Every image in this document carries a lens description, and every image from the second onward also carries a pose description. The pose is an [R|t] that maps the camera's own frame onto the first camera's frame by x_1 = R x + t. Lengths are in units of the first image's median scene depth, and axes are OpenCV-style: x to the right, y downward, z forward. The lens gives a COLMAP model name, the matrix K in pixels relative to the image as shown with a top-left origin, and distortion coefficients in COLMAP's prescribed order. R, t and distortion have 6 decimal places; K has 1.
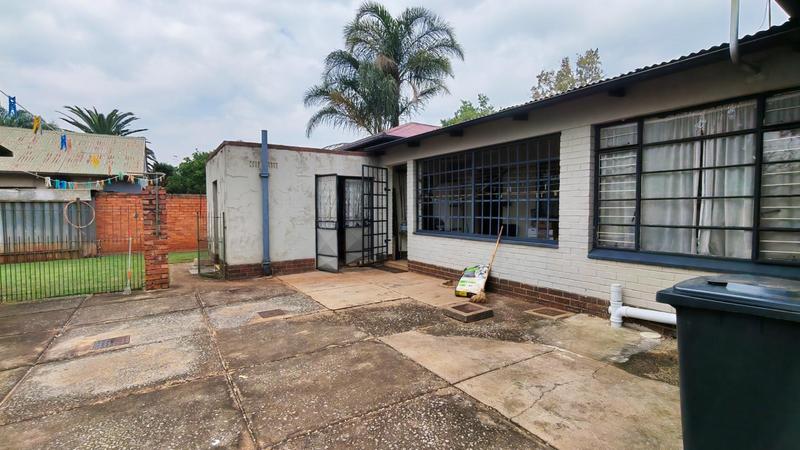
lens RADIAL K [[369.8, 0, 397.7], [0, 369.8, 229.8], [0, 0, 1]] dist [0.002148, 0.000921]
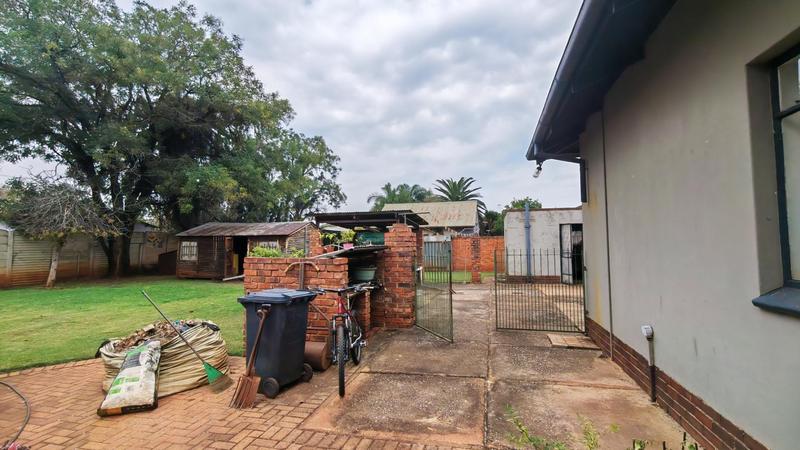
lens RADIAL K [[369.8, 0, 398.7], [0, 369.8, 226.8], [0, 0, 1]] dist [0.002148, 0.000921]
pose [[0.684671, -0.036908, -0.727918, 0.471483], [-0.042579, 0.994986, -0.090499, 0.040687], [0.727608, 0.092956, 0.679666, -0.614311]]
